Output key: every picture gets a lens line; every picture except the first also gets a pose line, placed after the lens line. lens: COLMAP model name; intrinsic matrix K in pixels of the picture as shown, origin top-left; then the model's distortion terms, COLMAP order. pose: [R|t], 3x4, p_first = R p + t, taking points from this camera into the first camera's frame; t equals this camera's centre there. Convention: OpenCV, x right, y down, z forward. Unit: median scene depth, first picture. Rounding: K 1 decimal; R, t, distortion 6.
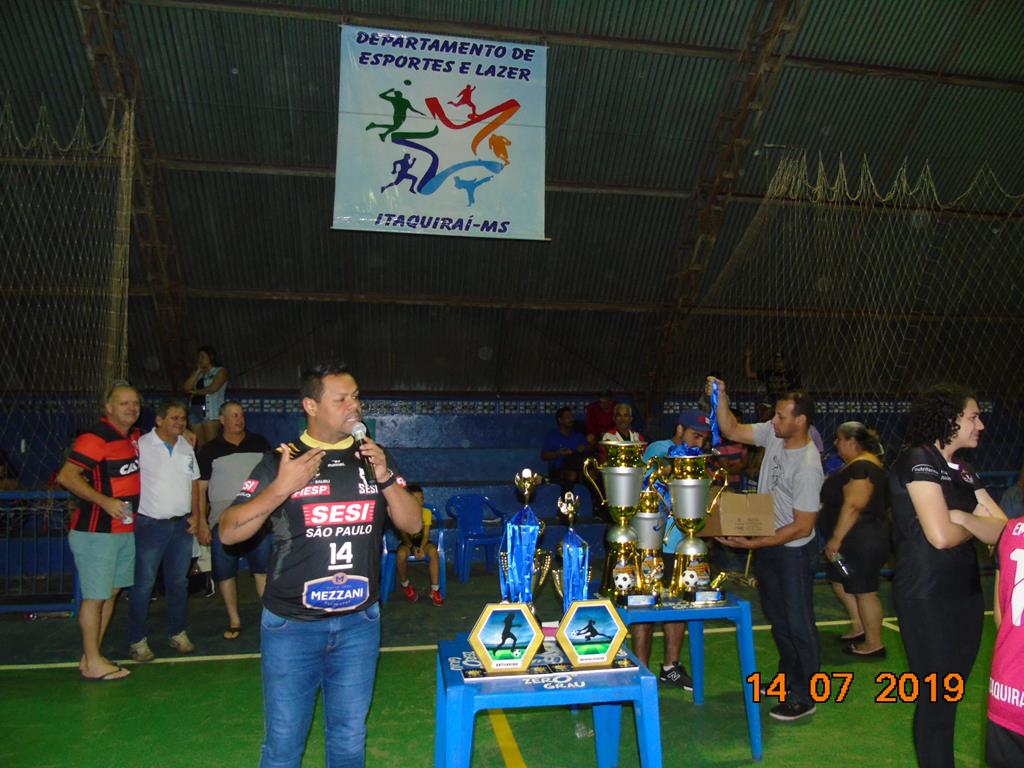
lens RADIAL K [[750.9, 0, 512.3], [0, 750.9, 385.2], [0, 0, 1]] dist [-0.009559, 0.010149]
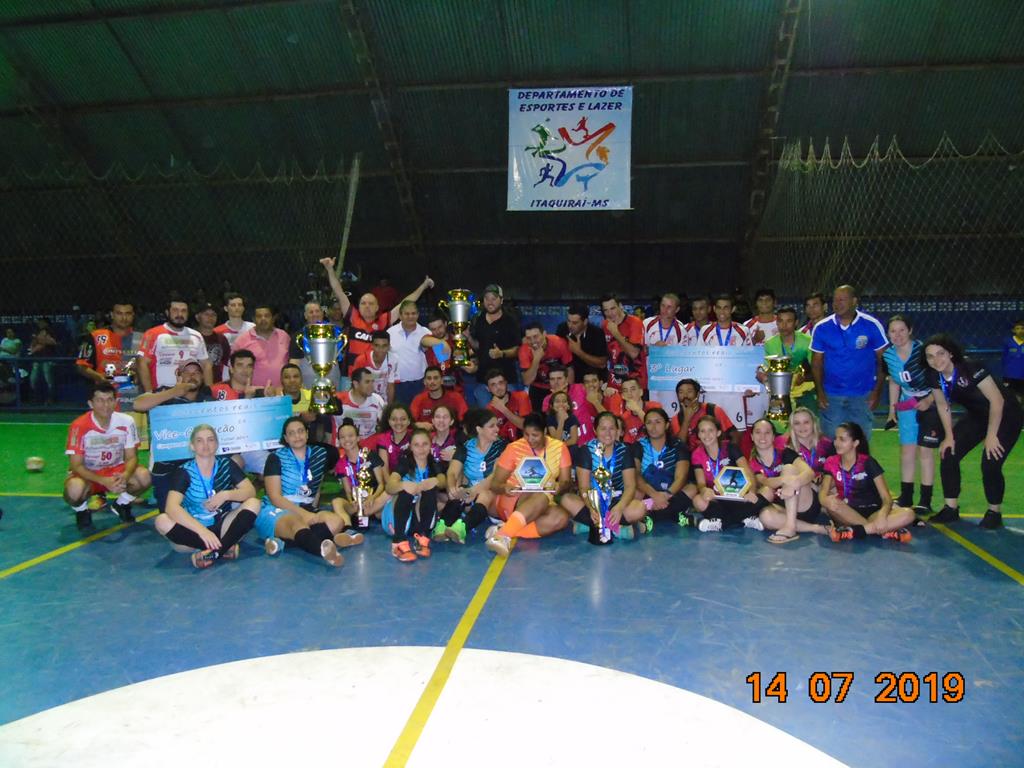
lens RADIAL K [[750.9, 0, 520.9], [0, 750.9, 378.2], [0, 0, 1]] dist [-0.009559, 0.010149]
pose [[0.959835, 0.006390, -0.280494, 0.280772], [0.025176, 0.993746, 0.108788, -0.008665], [0.279434, -0.111480, 0.953671, -0.697470]]
